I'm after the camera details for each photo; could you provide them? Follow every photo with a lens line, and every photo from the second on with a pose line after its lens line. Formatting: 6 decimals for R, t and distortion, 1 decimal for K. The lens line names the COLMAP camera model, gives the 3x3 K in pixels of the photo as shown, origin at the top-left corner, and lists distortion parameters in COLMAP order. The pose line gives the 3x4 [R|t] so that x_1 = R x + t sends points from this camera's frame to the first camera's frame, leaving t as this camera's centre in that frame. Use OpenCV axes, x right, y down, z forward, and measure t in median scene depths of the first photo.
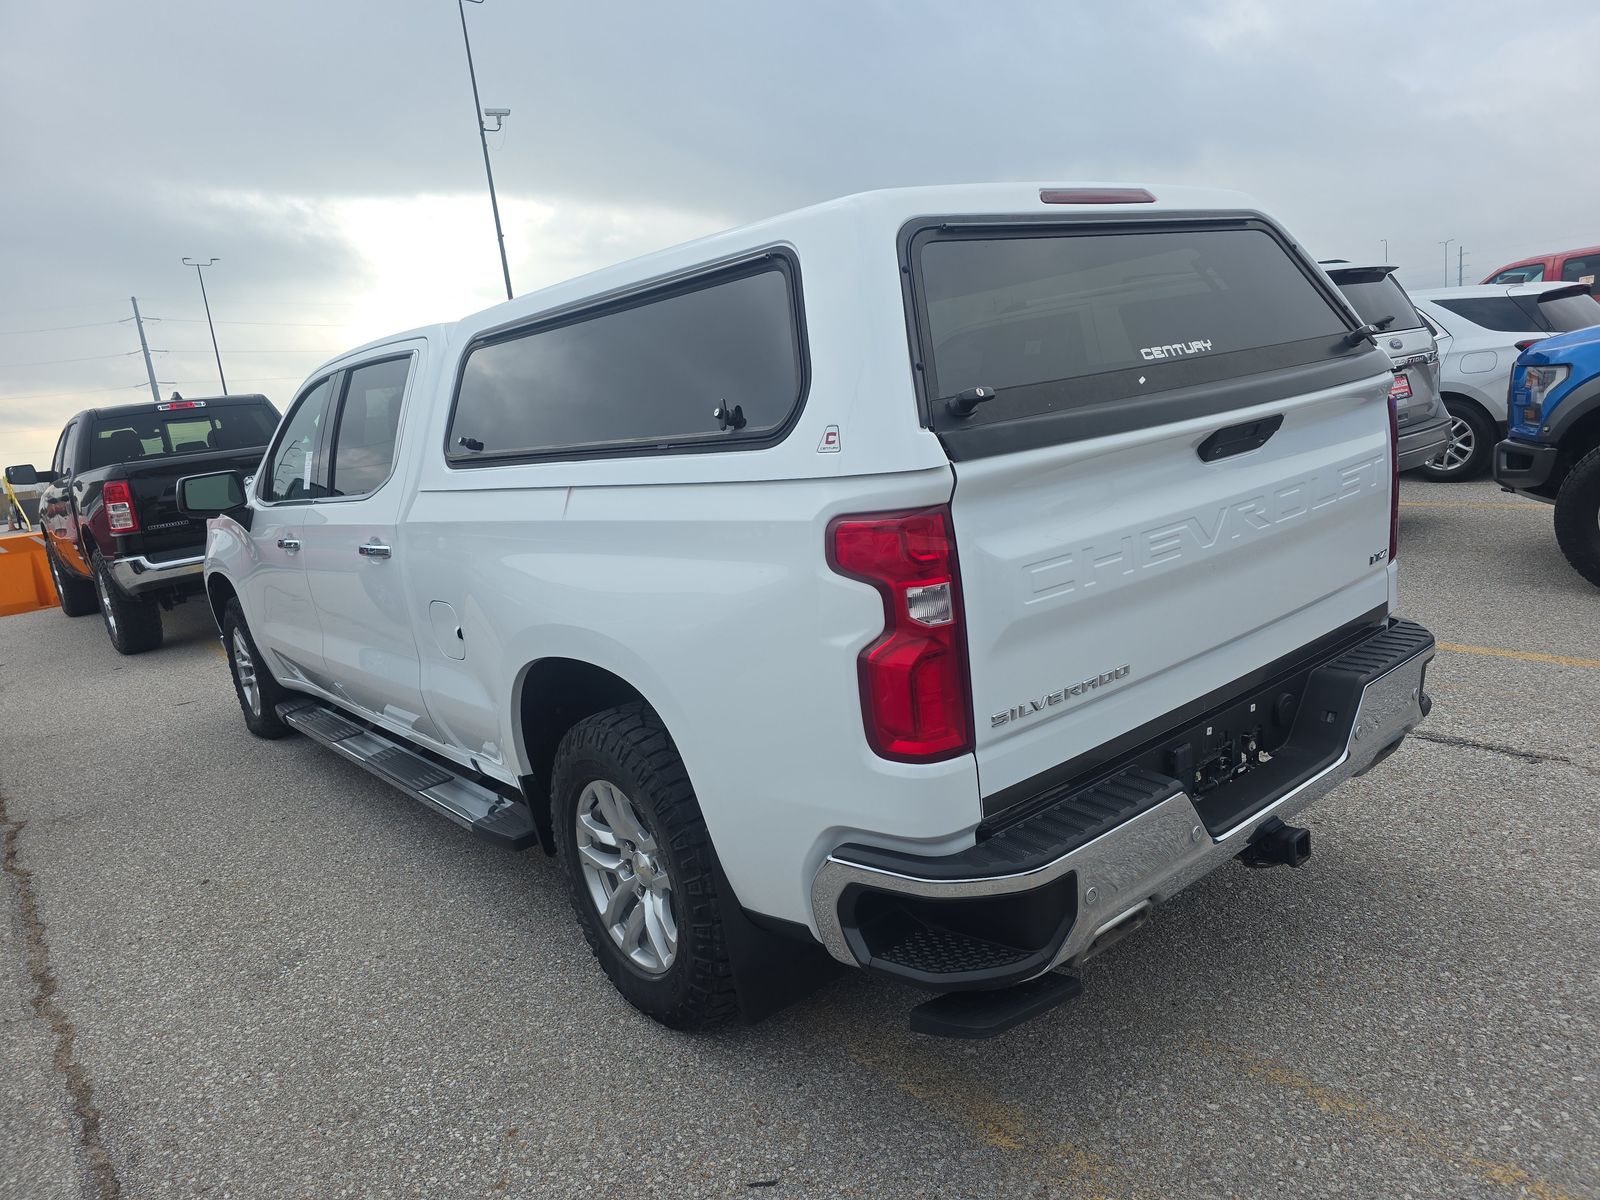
lens RADIAL K [[1080.1, 0, 808.1], [0, 1080.1, 613.9], [0, 0, 1]] dist [0.050505, -0.033876]
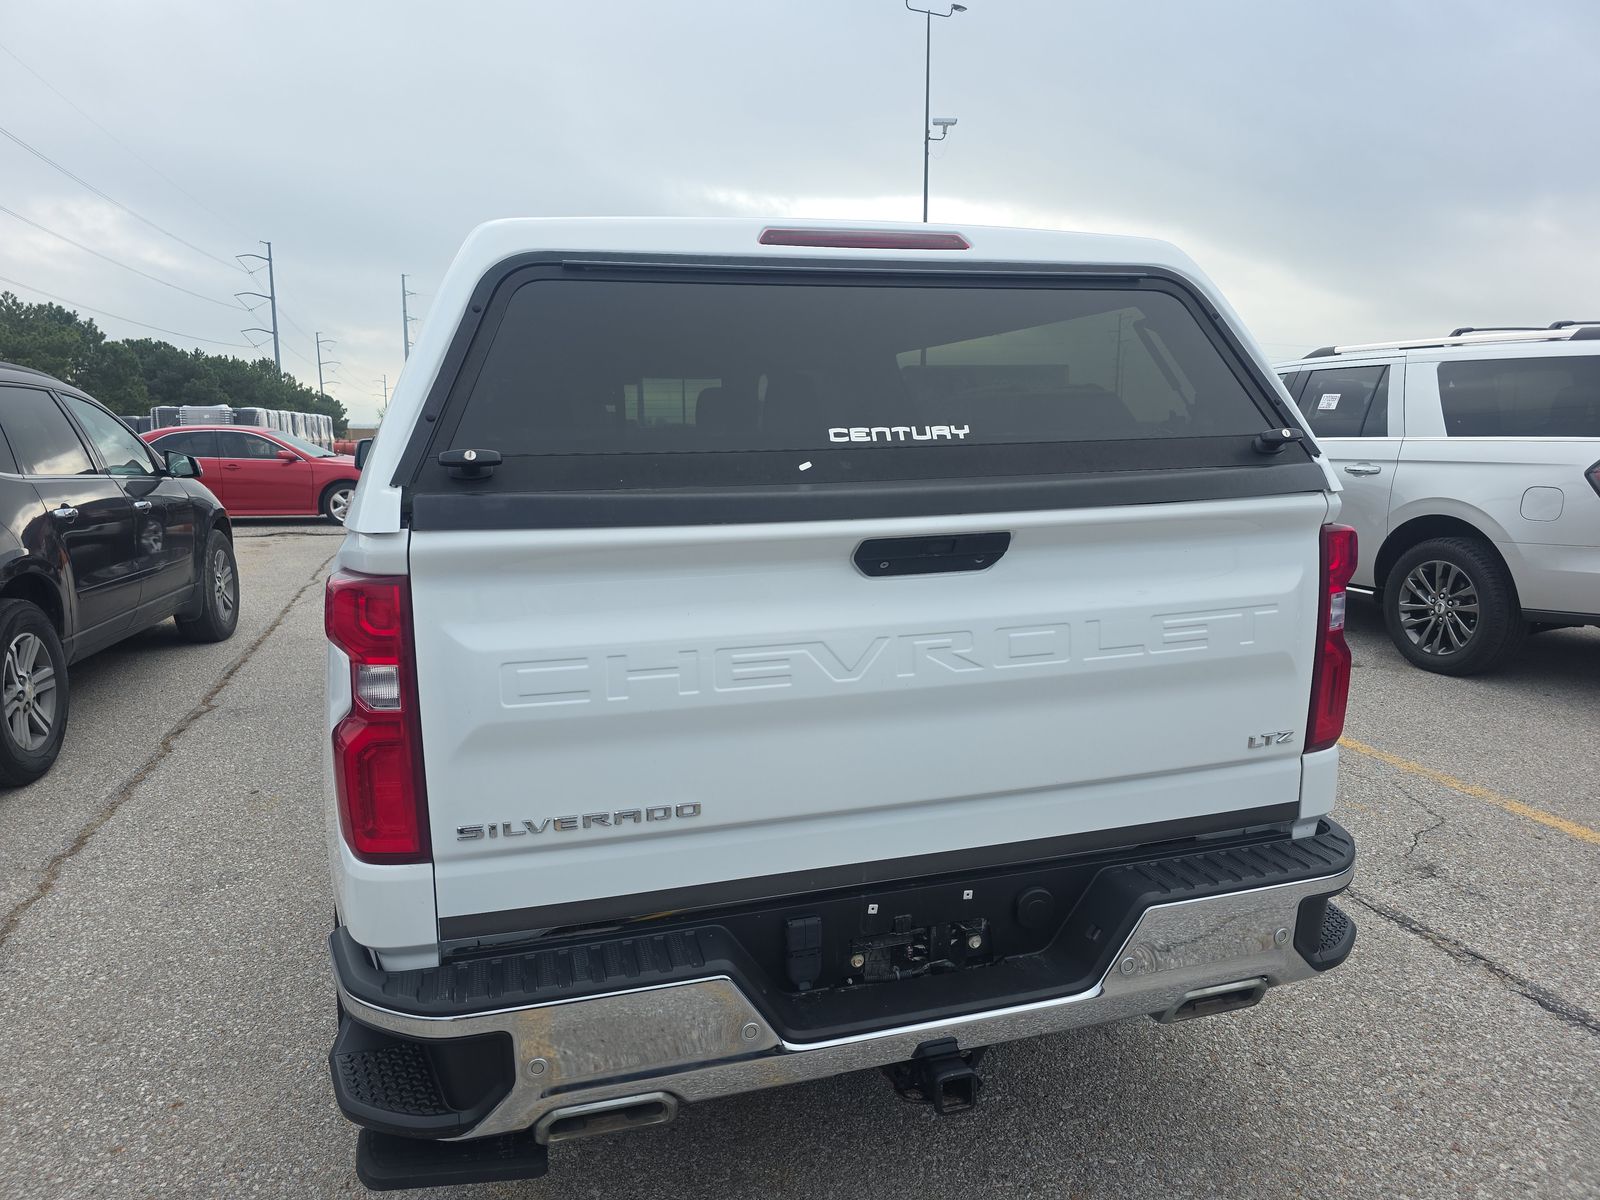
lens RADIAL K [[1080.1, 0, 801.3], [0, 1080.1, 597.5], [0, 0, 1]] dist [0.050505, -0.033876]
pose [[0.915282, 0.172009, -0.364241, 0.602339], [-0.178772, 0.983771, 0.015348, -0.126096], [0.360969, 0.051068, 0.931178, 0.240955]]
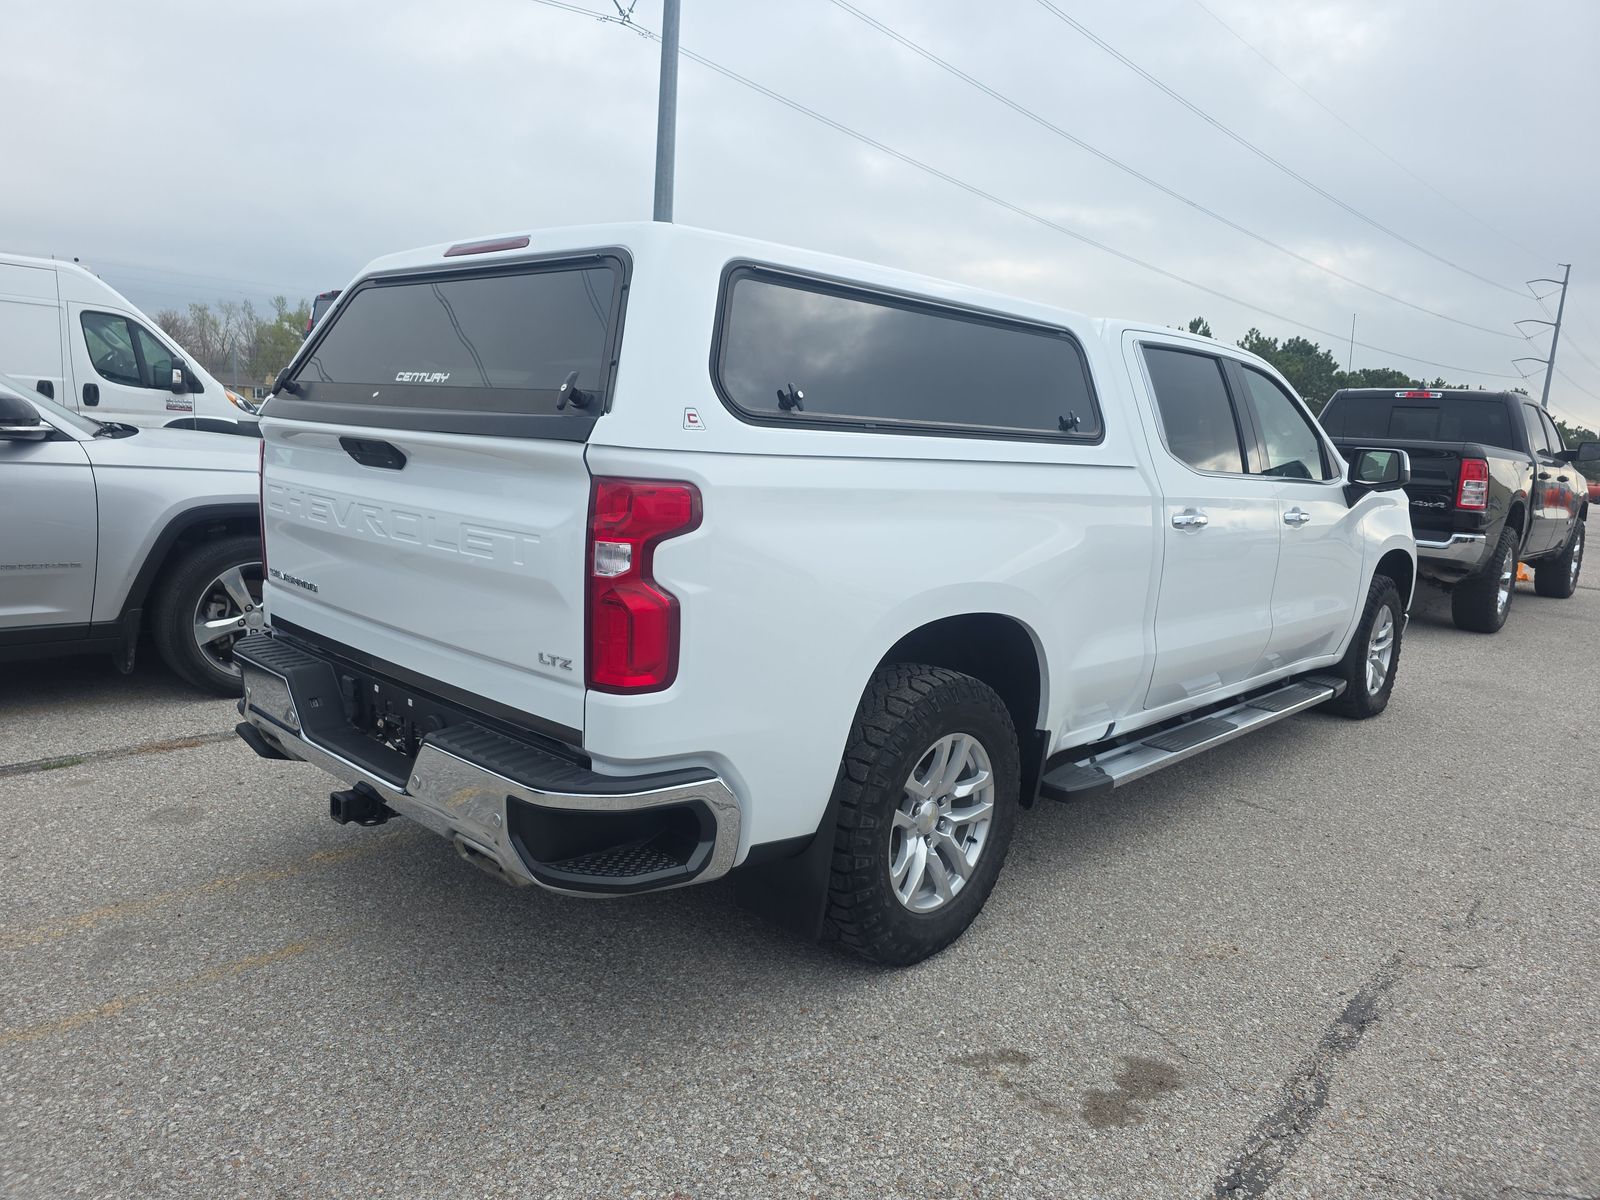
lens RADIAL K [[1080.1, 0, 791.4], [0, 1080.1, 595.5], [0, 0, 1]] dist [0.050505, -0.033876]
pose [[0.126911, 0.285321, -0.949992, 1.636318], [-0.278538, 0.929452, 0.241942, -0.433697], [0.952003, 0.233904, 0.197431, 1.241288]]
